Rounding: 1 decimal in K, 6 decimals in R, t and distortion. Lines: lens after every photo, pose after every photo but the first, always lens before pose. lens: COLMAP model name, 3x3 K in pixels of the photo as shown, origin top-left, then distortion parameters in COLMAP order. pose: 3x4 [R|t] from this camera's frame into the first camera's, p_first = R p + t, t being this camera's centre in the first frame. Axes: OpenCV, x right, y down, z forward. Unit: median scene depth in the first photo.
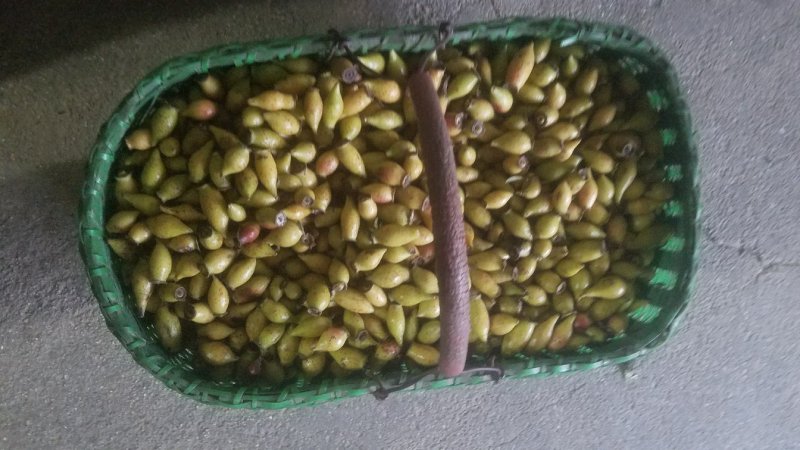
lens RADIAL K [[613.1, 0, 390.1], [0, 613.1, 235.4], [0, 0, 1]] dist [0.008858, -0.012164]
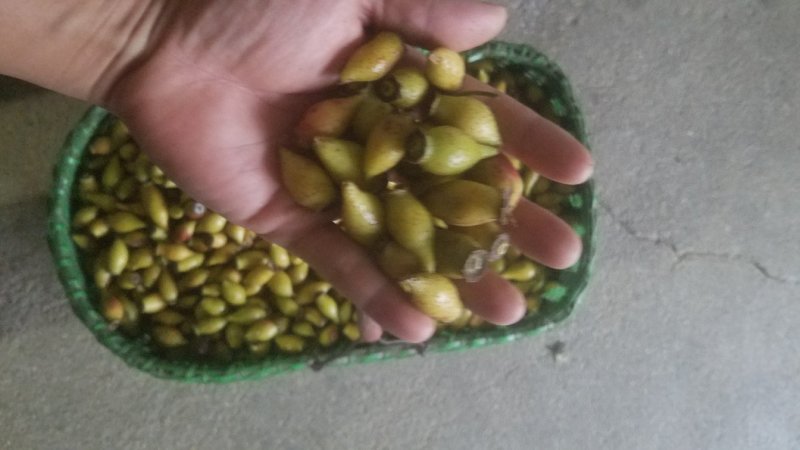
lens RADIAL K [[641.8, 0, 400.0], [0, 641.8, 225.0], [0, 0, 1]] dist [-0.011190, -0.015016]
pose [[0.999064, -0.017848, 0.039402, 0.087305], [0.019481, 0.998951, -0.041437, 0.045554], [-0.038621, 0.042166, 0.998364, -0.181358]]
